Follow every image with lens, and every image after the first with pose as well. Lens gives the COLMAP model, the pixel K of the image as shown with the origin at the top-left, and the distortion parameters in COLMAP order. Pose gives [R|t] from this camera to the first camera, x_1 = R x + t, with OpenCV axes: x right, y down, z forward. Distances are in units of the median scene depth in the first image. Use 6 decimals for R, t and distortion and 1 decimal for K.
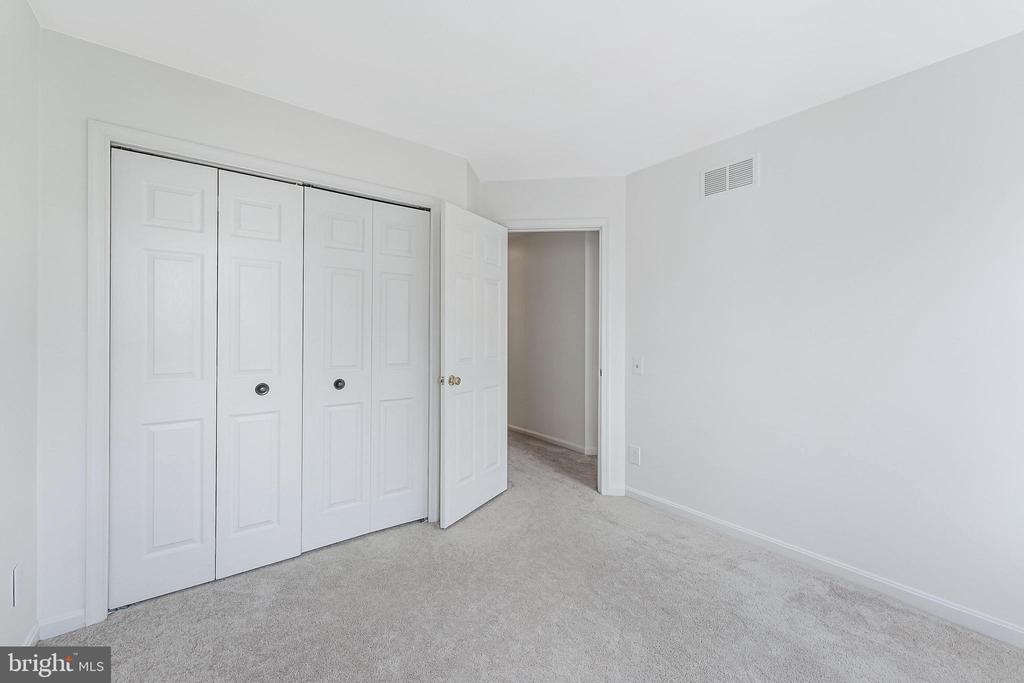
lens RADIAL K [[413.8, 0, 520.6], [0, 413.8, 342.7], [0, 0, 1]] dist [0.001393, 0.000069]
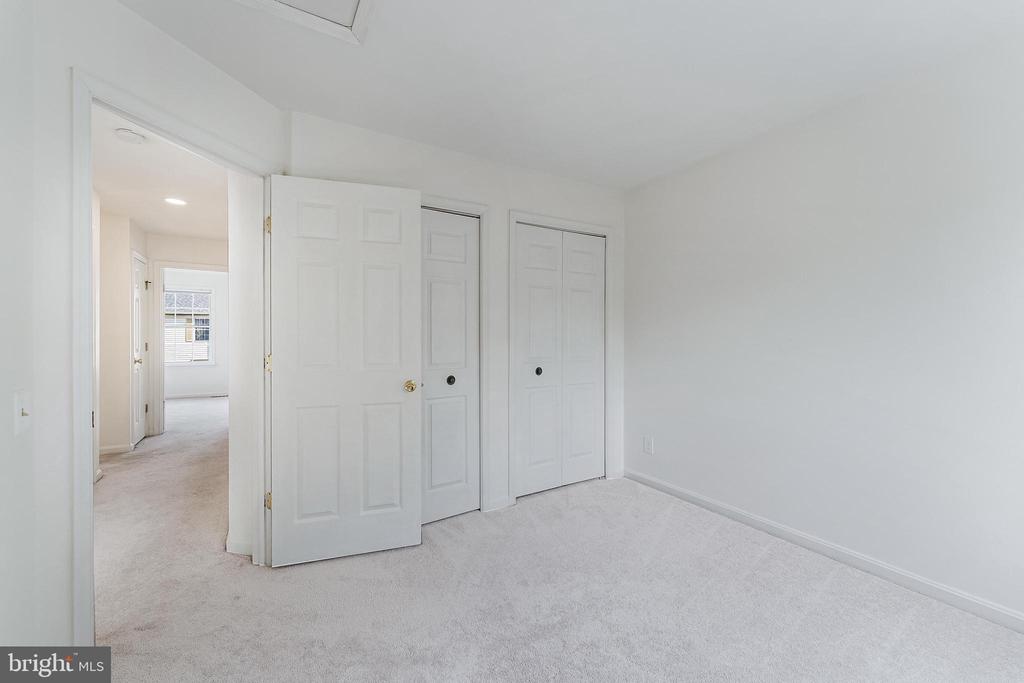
lens RADIAL K [[413.8, 0, 504.8], [0, 413.8, 339.0], [0, 0, 1]] dist [0.001393, 0.000069]
pose [[0.993678, -0.014441, -0.111331, -0.346878], [0.013355, 0.999856, -0.010502, 0.007637], [0.111466, 0.008949, 0.993728, -0.283169]]
